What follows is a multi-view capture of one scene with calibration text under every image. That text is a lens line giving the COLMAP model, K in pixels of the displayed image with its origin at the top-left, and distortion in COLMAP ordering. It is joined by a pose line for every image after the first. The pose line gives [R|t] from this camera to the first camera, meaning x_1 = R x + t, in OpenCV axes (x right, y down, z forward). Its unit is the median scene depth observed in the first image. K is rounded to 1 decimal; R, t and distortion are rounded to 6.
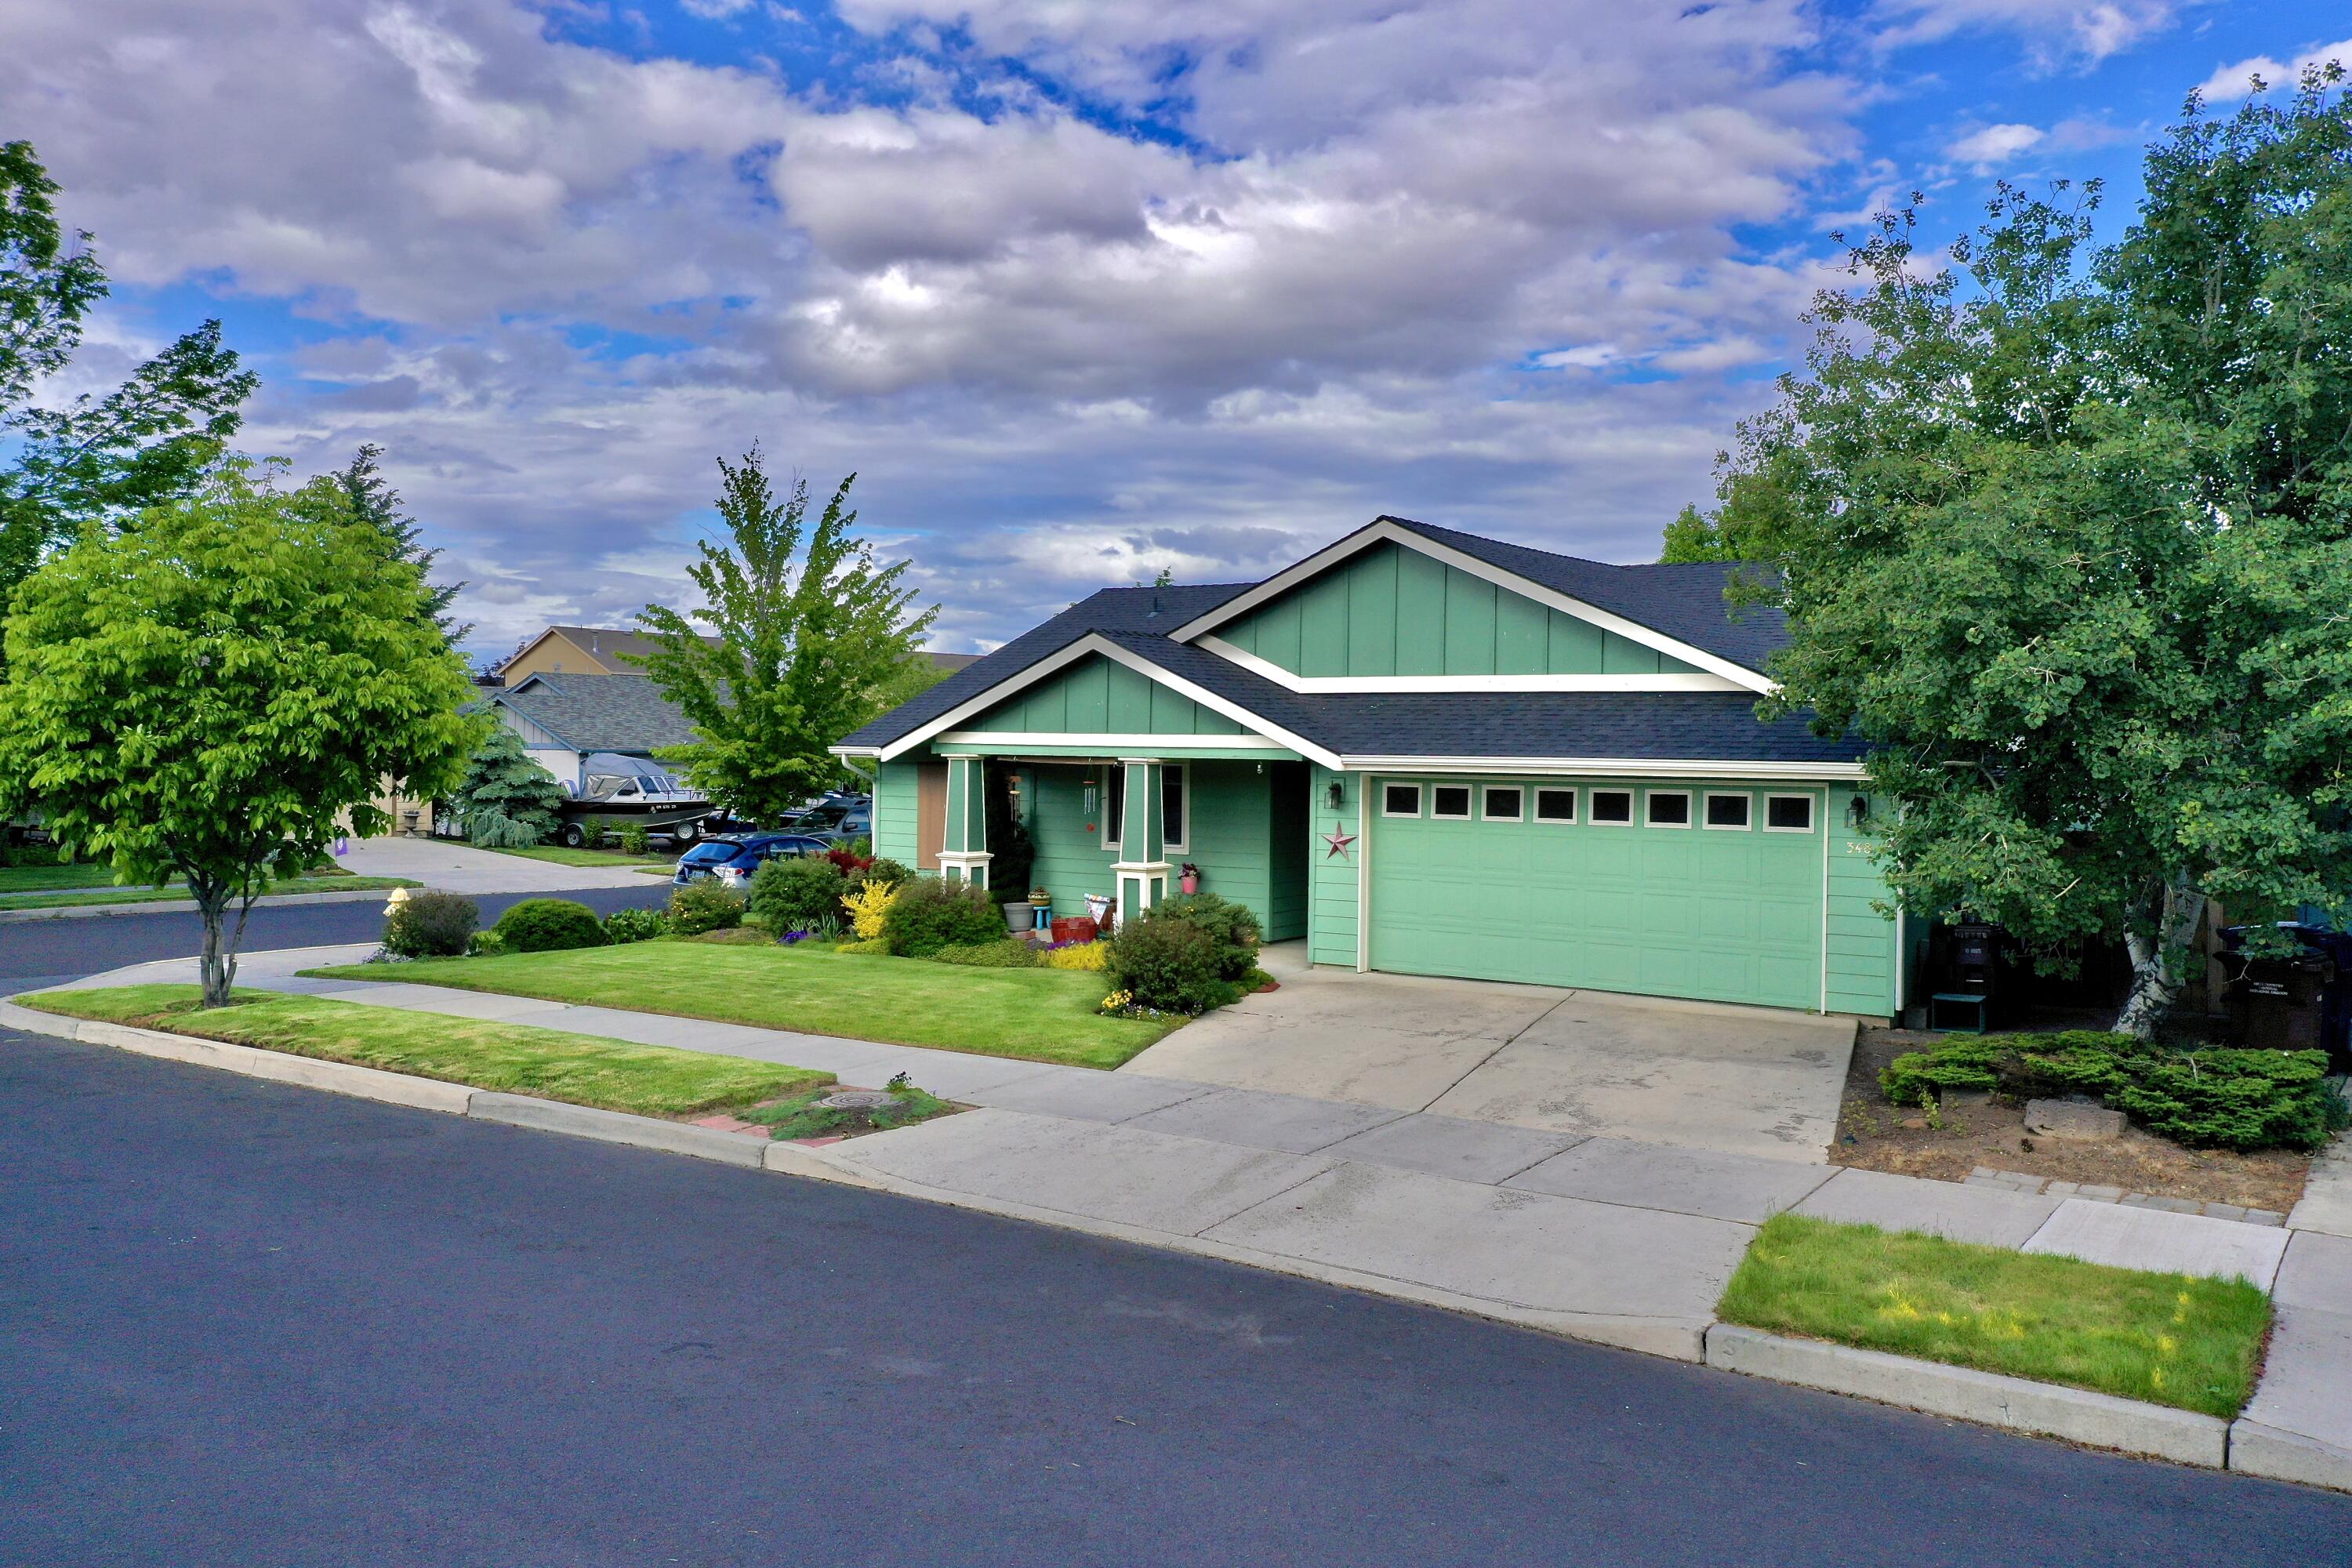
lens RADIAL K [[1868.6, 0, 1174.2], [0, 1868.6, 787.3], [0, 0, 1]] dist [0.006342, 0.006223]
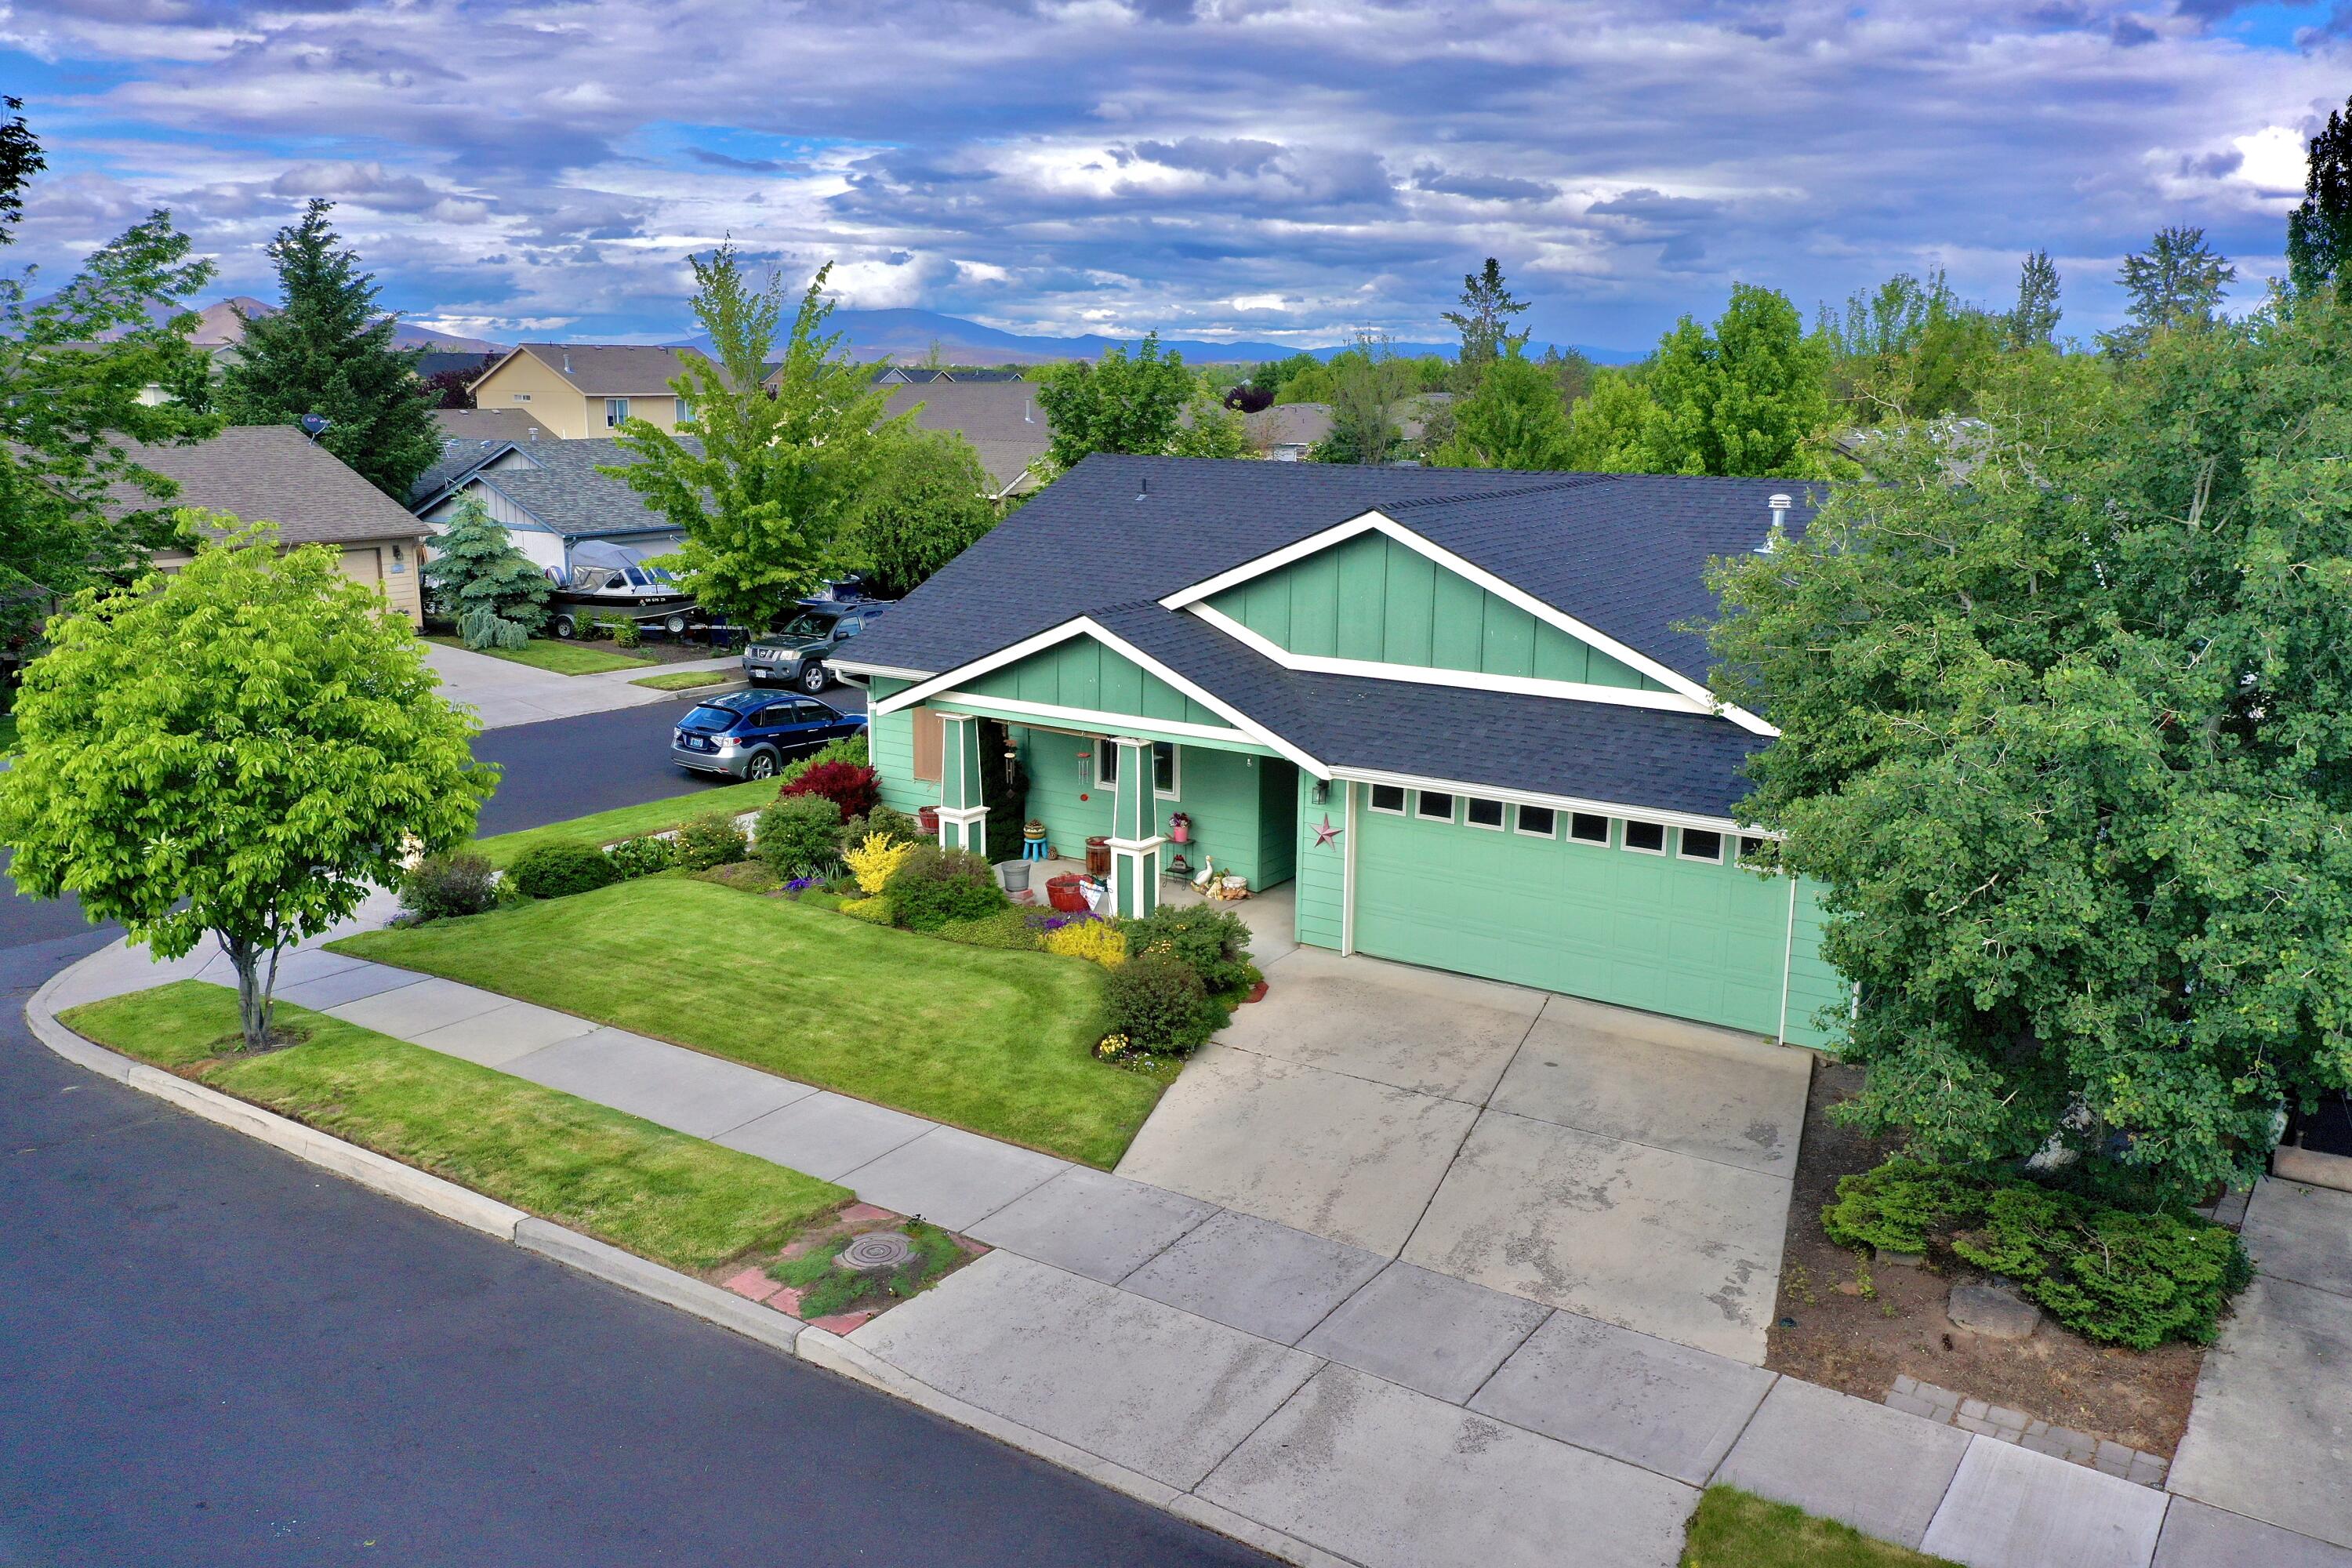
lens RADIAL K [[1868.6, 0, 1174.3], [0, 1868.6, 777.8], [0, 0, 1]] dist [0.006342, 0.006223]
pose [[0.999966, -0.005241, 0.006330, -0.002068], [0.003940, 0.981698, 0.190403, -0.212104], [-0.007212, -0.190372, 0.981686, -0.007474]]
